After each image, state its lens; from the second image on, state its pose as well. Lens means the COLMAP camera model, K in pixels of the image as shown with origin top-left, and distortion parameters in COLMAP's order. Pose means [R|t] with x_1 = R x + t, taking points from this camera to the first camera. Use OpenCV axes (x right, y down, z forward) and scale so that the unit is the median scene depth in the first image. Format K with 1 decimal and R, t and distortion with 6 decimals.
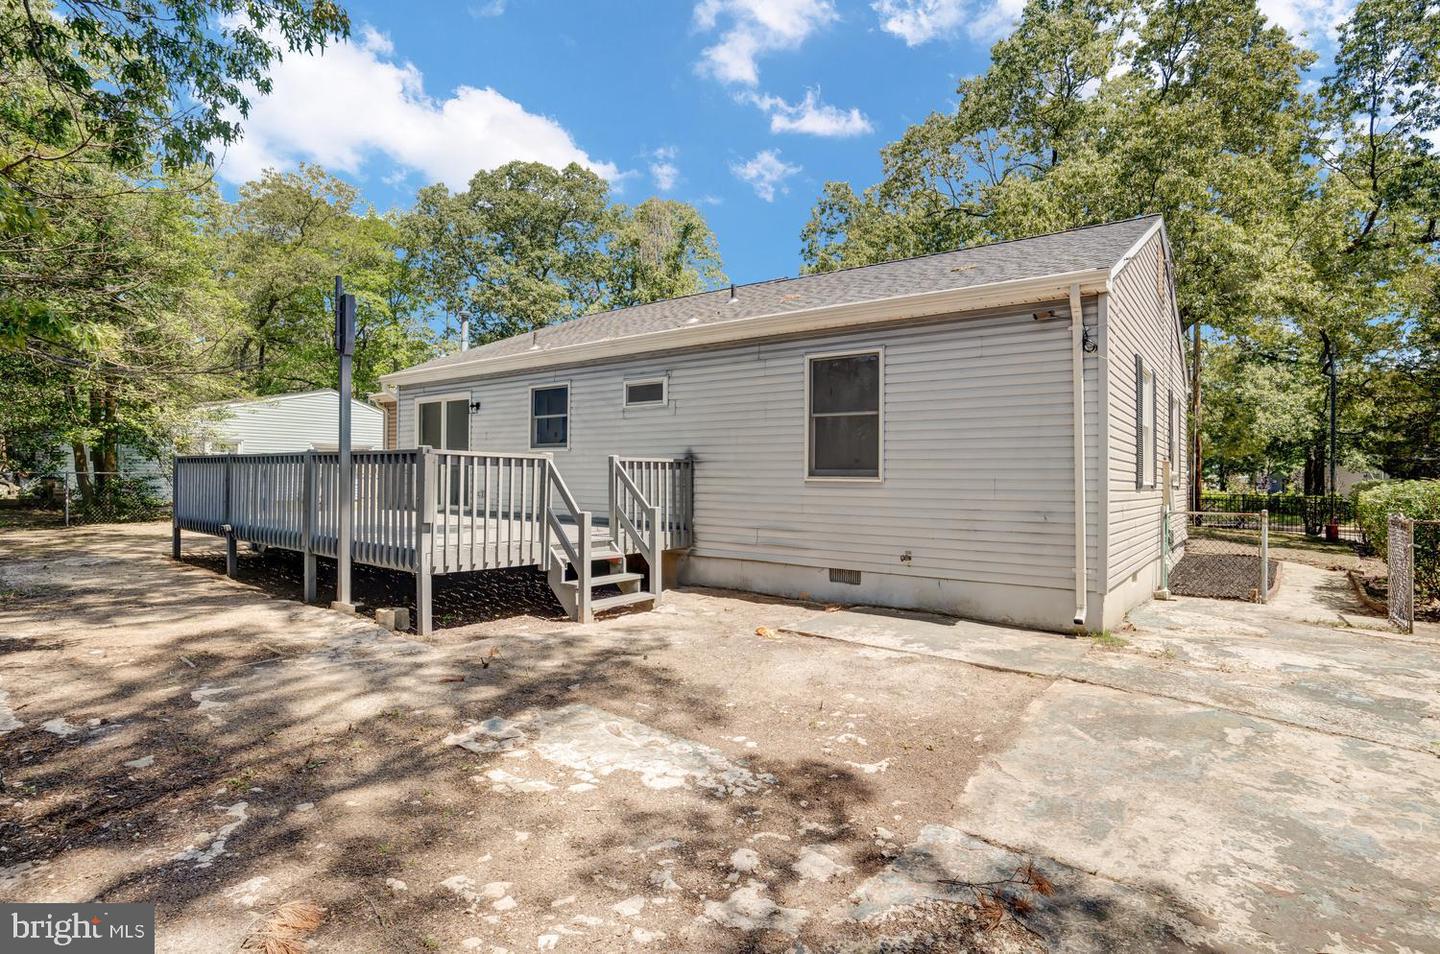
lens RADIAL K [[718.9, 0, 714.5], [0, 718.9, 467.9], [0, 0, 1]] dist [-0.043118, 0.015782]
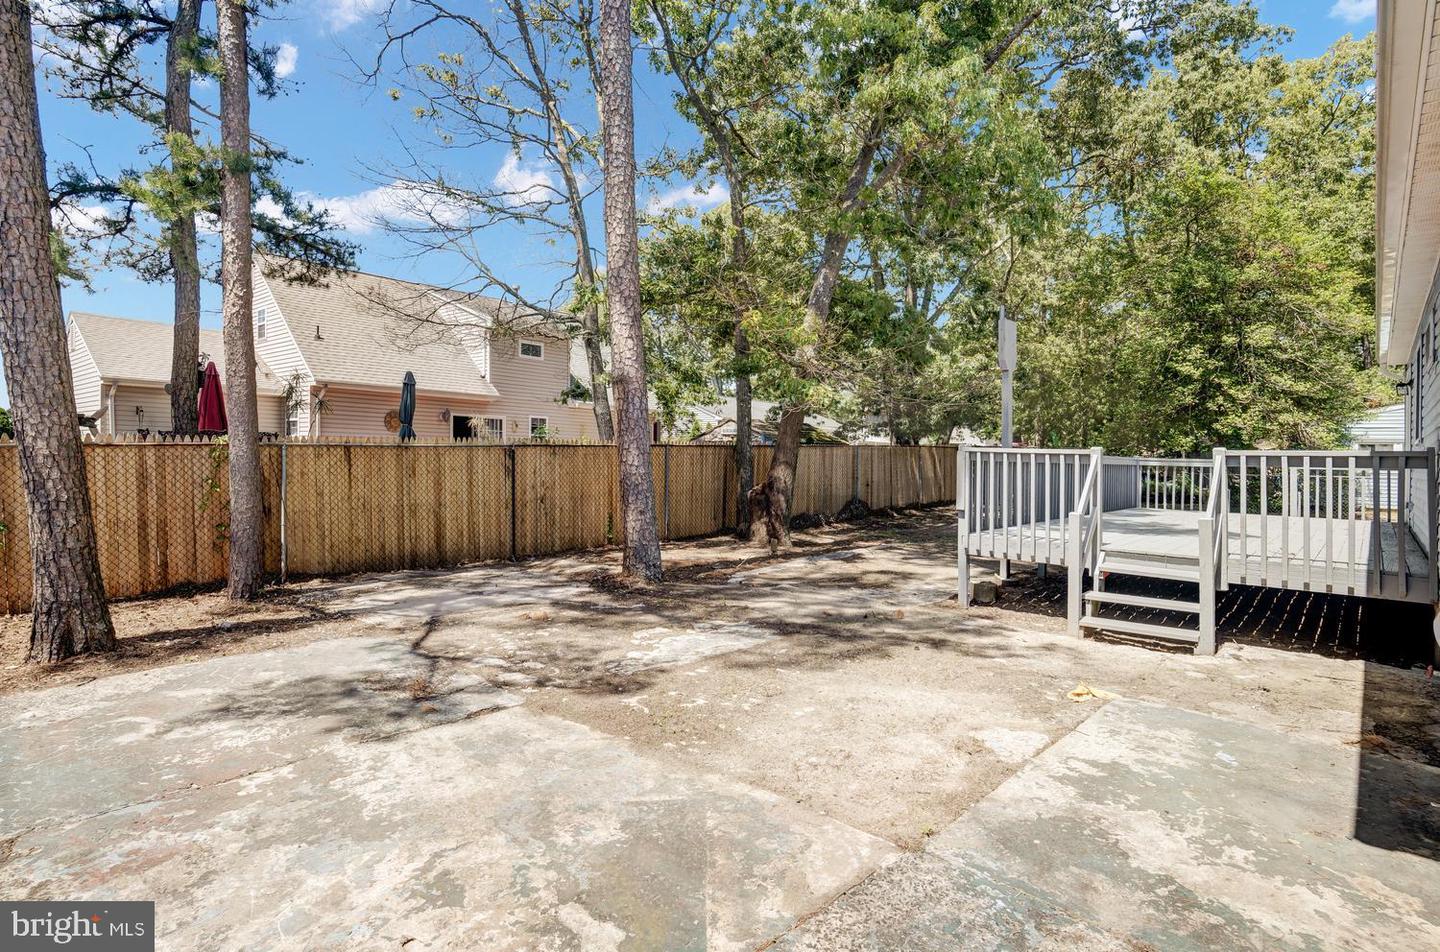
lens RADIAL K [[718.9, 0, 727.0], [0, 718.9, 469.6], [0, 0, 1]] dist [-0.043118, 0.015782]
pose [[-0.098917, 0.000936, -0.995095, 1.504339], [0.000809, 0.999999, 0.000860, 0.026799], [0.995095, -0.000720, -0.098917, 1.365395]]
